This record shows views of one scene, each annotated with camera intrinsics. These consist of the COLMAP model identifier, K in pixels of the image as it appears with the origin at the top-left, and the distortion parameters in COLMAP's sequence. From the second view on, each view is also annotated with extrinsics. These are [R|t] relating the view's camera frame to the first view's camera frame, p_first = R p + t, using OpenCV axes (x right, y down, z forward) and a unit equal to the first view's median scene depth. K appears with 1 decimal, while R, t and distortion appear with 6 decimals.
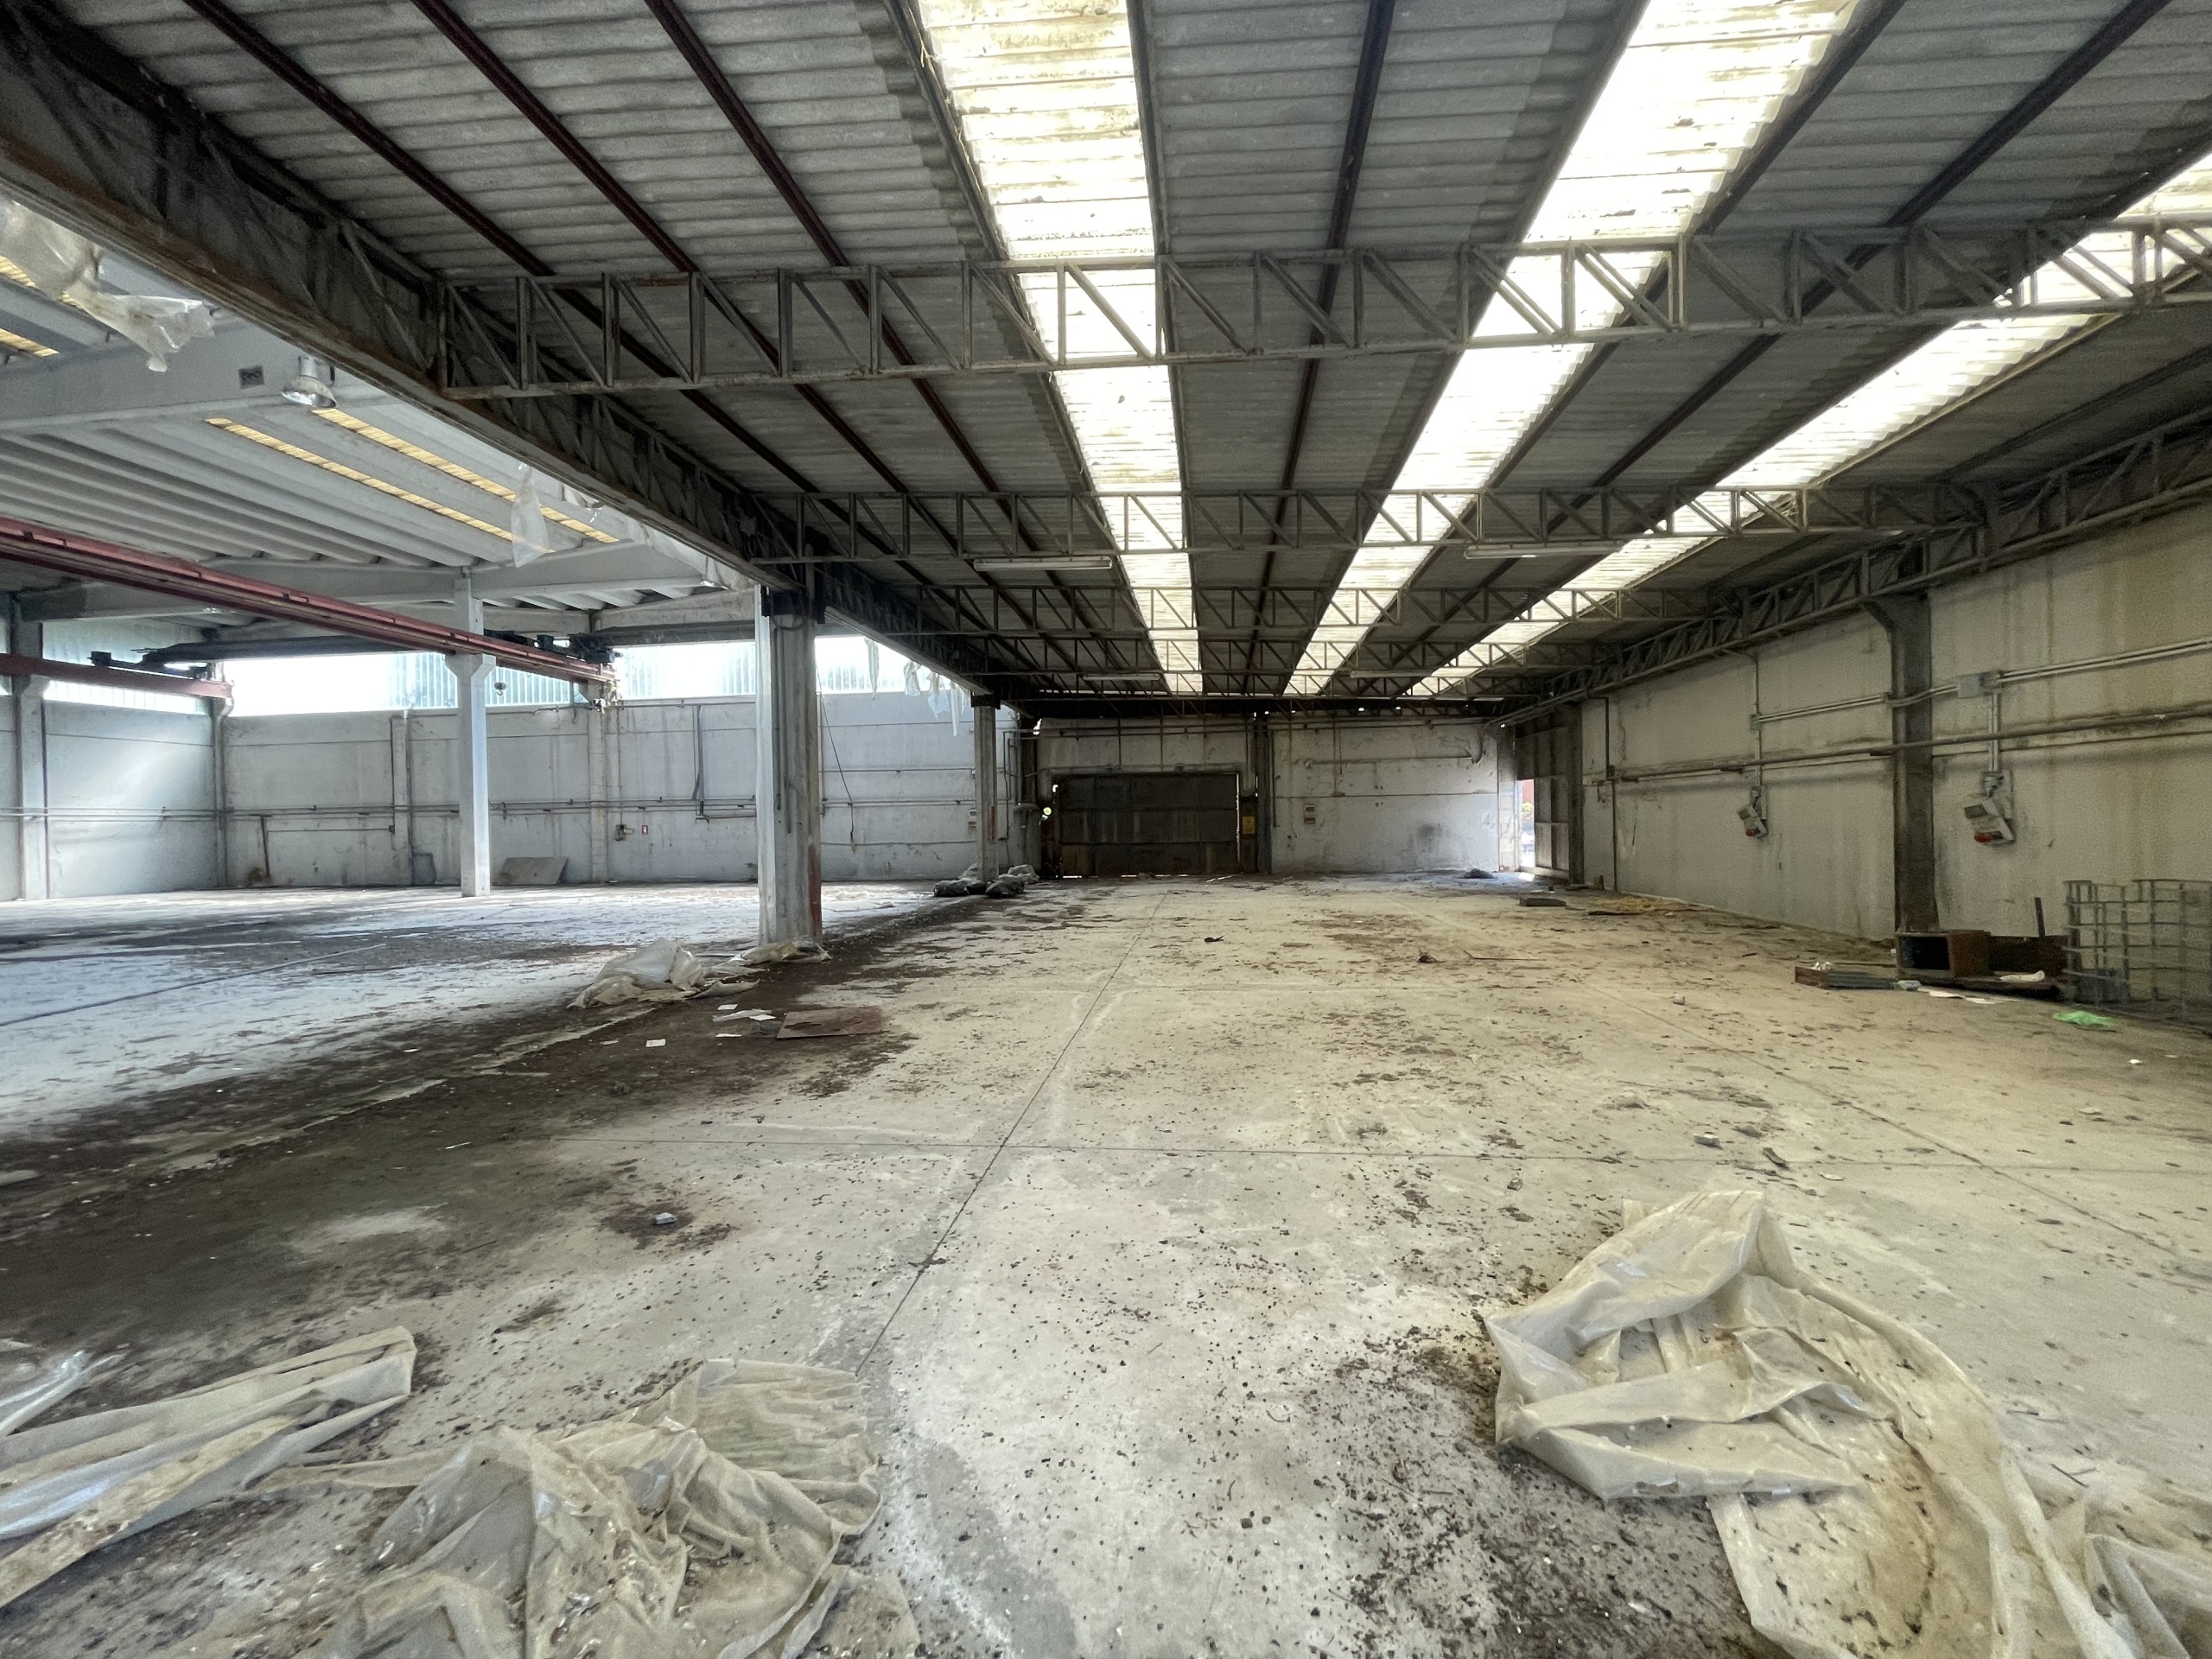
lens RADIAL K [[894.7, 0, 1110.5], [0, 894.7, 826.8], [0, 0, 1]] dist [-0.001677, -0.000260]
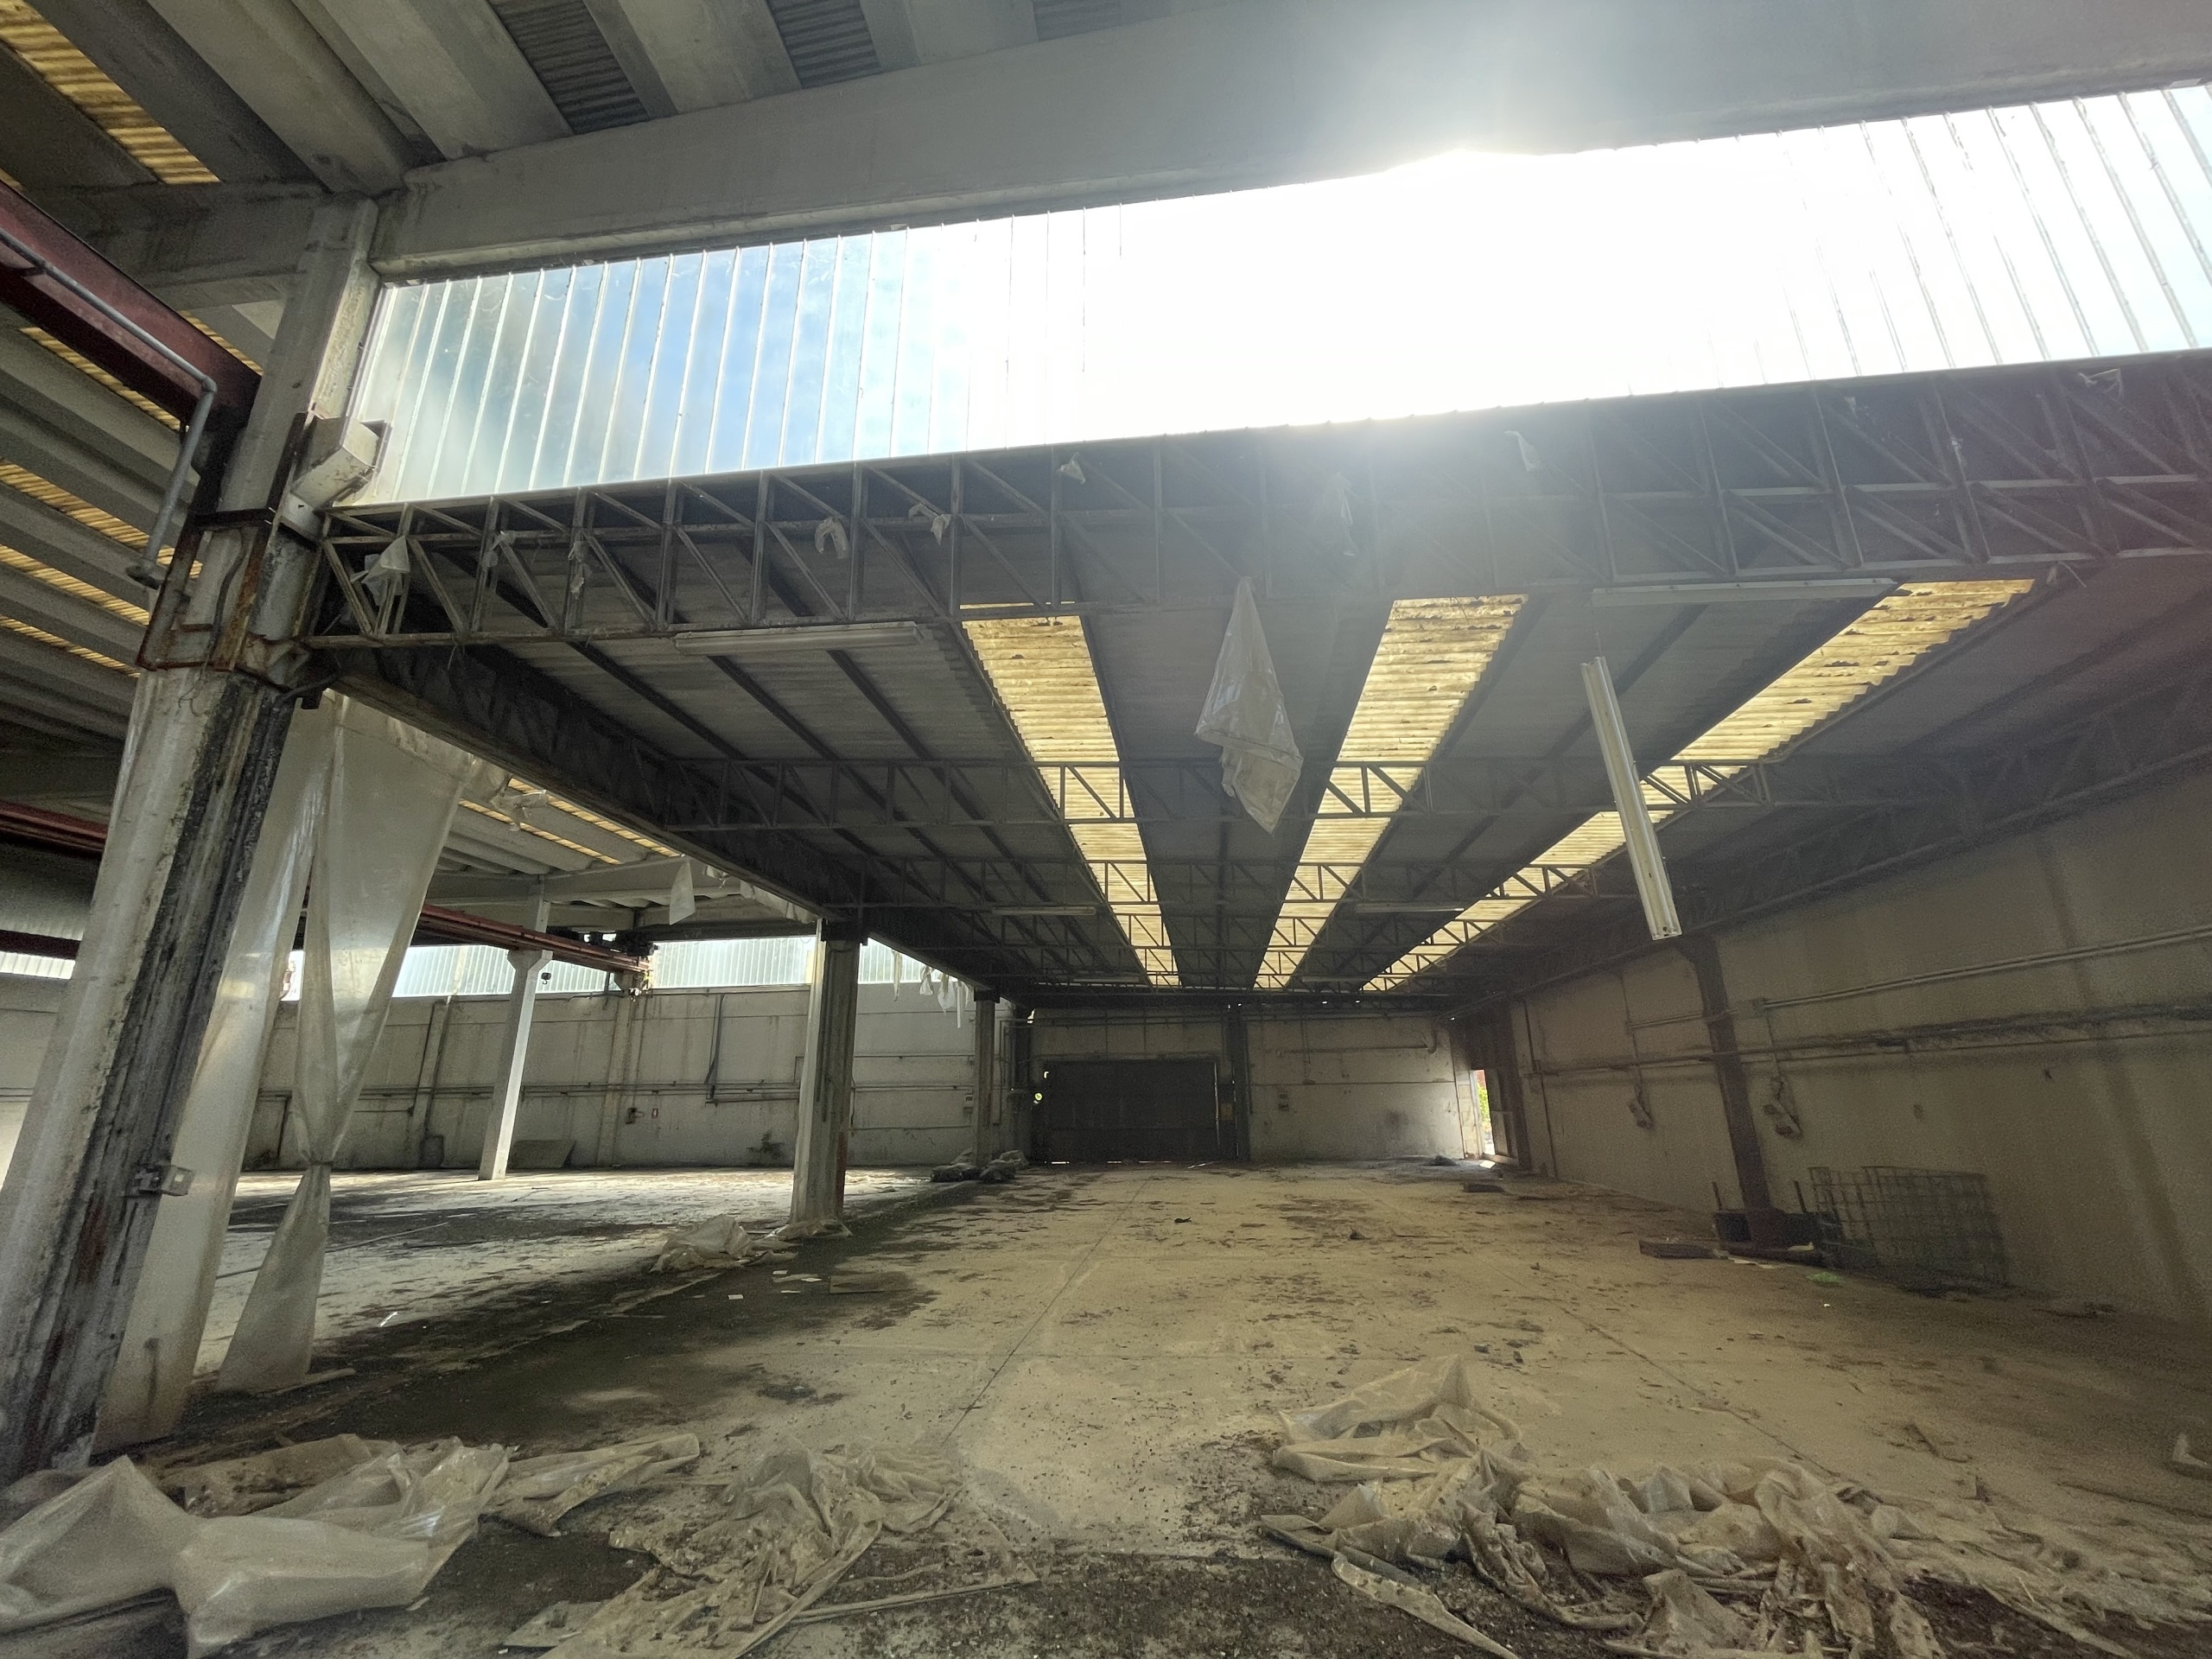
lens RADIAL K [[894.7, 0, 1110.5], [0, 894.7, 826.8], [0, 0, 1]] dist [-0.001677, -0.000260]
pose [[0.999937, 0.007512, 0.008296, 0.011068], [-0.004679, 0.953979, -0.299835, -0.014364], [-0.010166, 0.299778, 0.953955, -0.307446]]
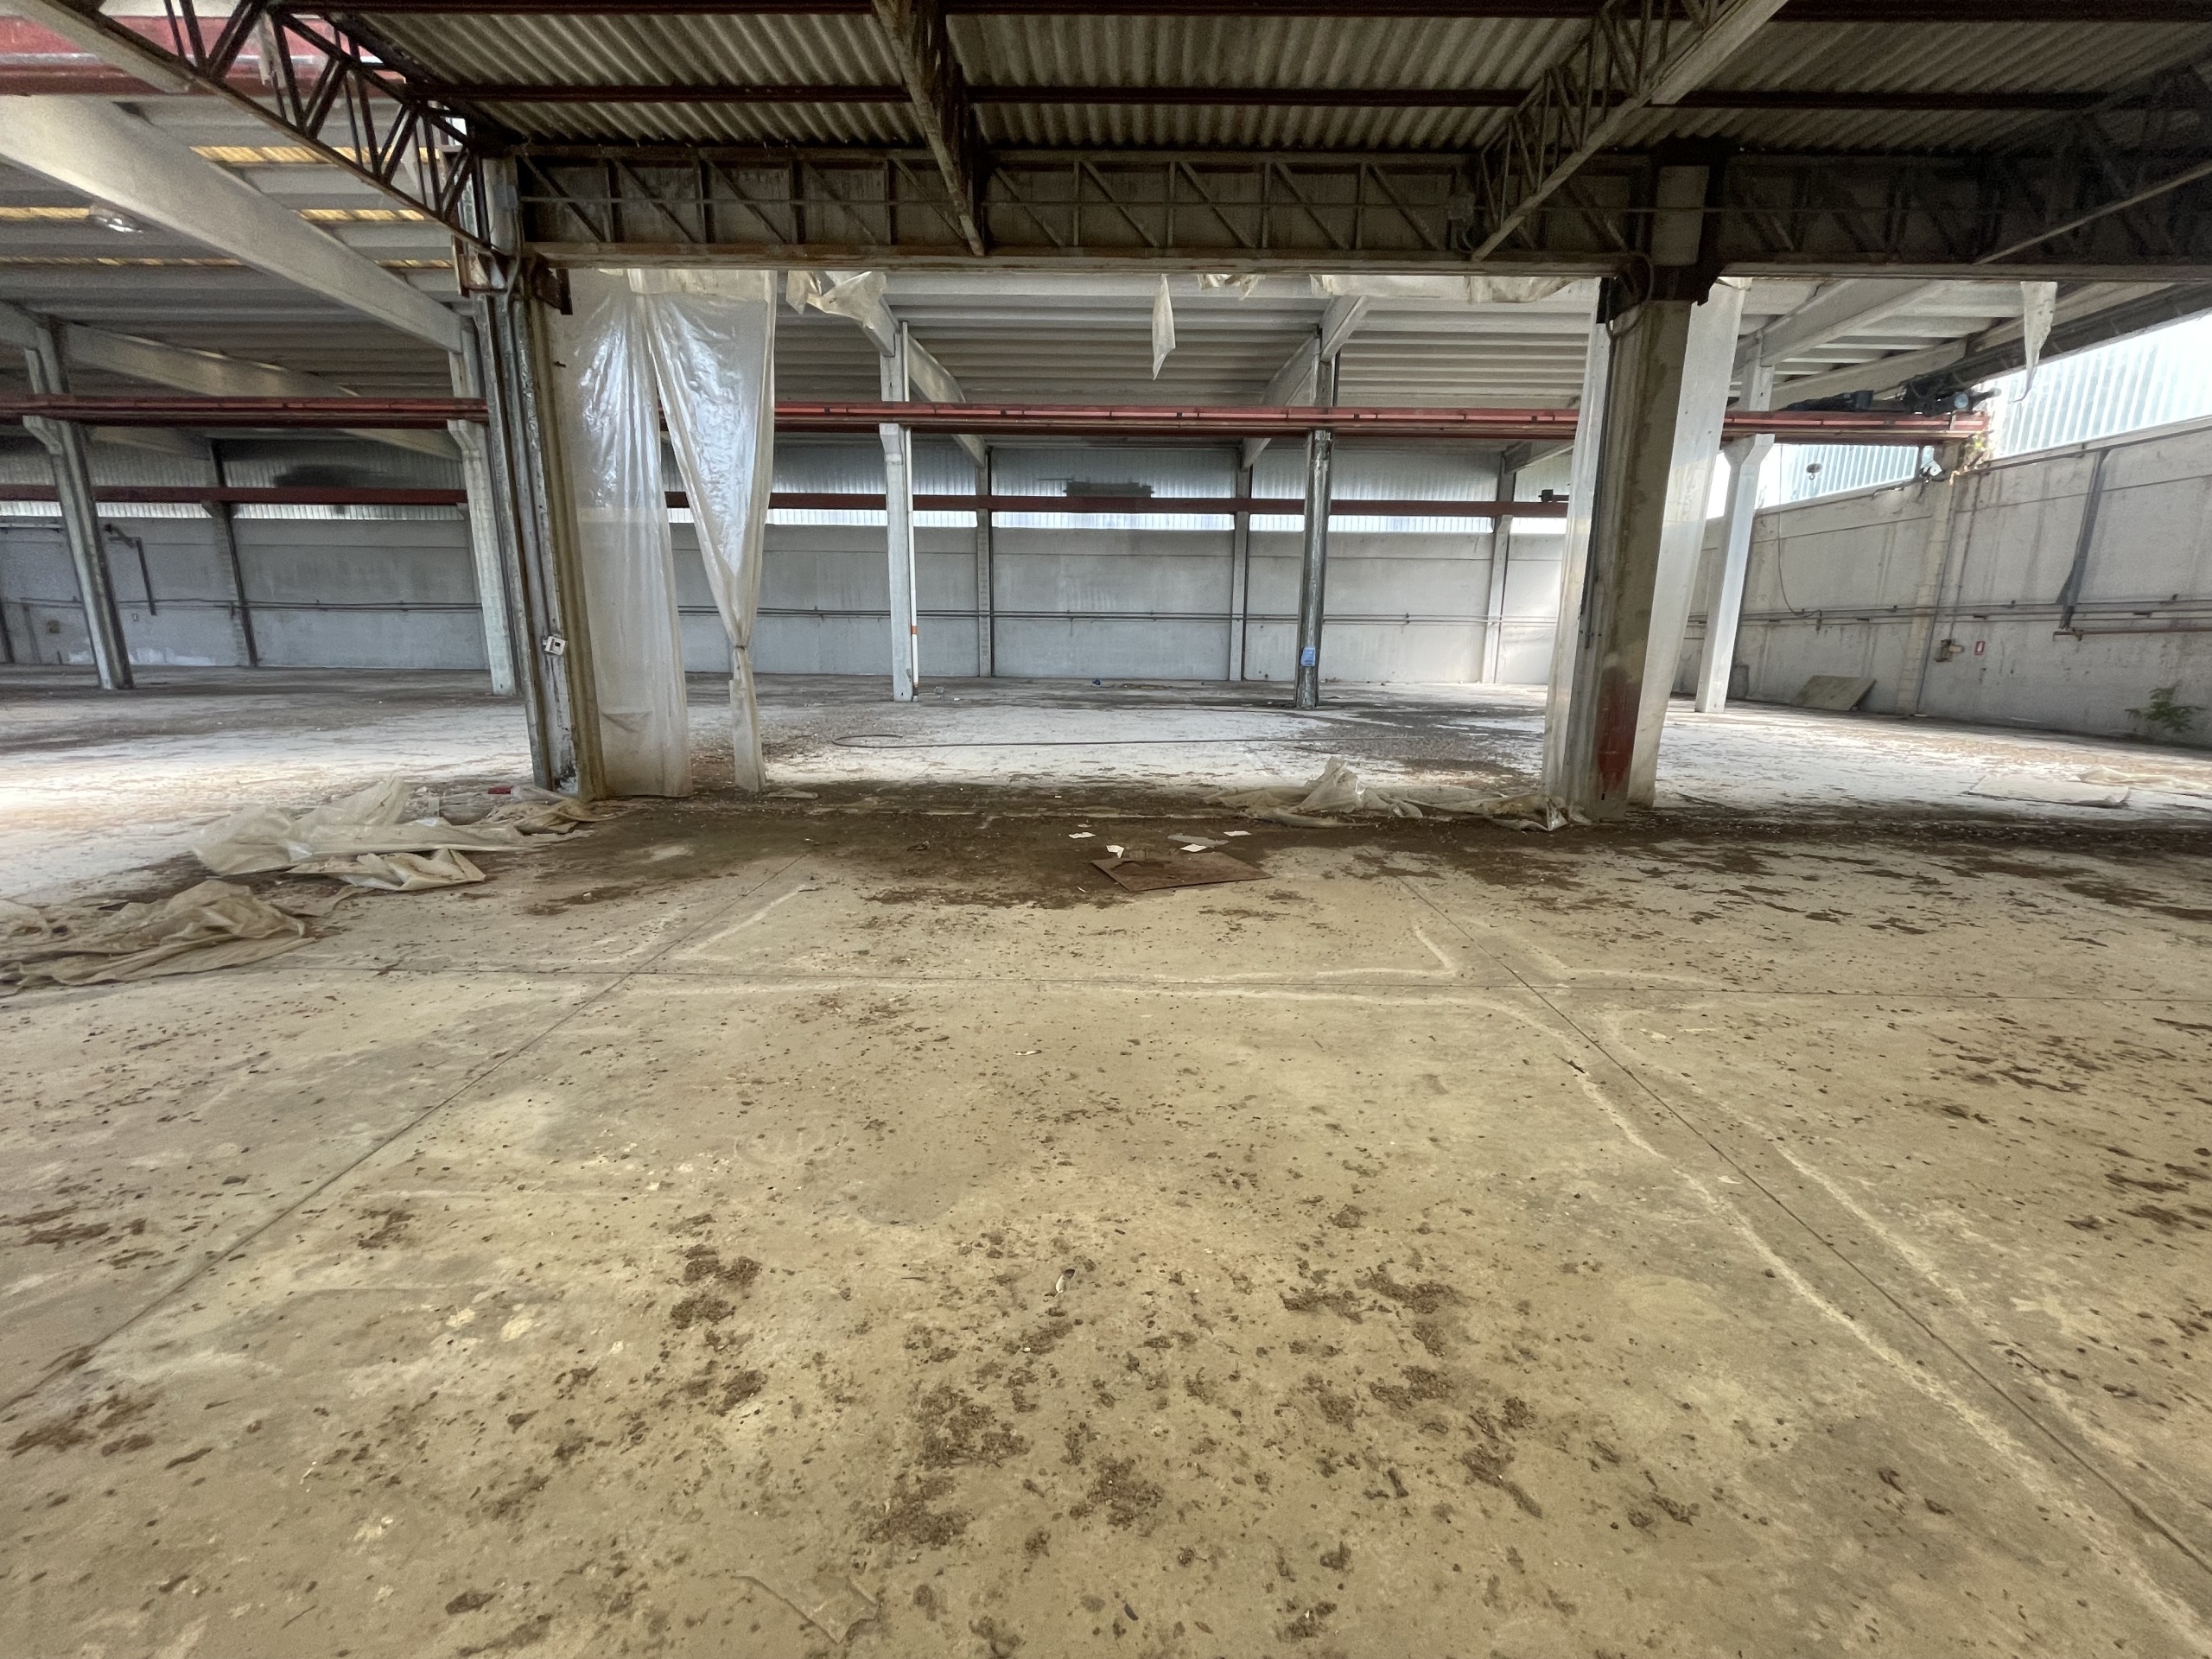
lens RADIAL K [[894.7, 0, 1110.5], [0, 894.7, 826.8], [0, 0, 1]] dist [-0.001677, -0.000260]
pose [[0.104079, 0.227714, -0.968150, 0.375245], [-0.023050, 0.973727, 0.226548, -0.008691], [0.994302, -0.001264, 0.106594, 0.649095]]
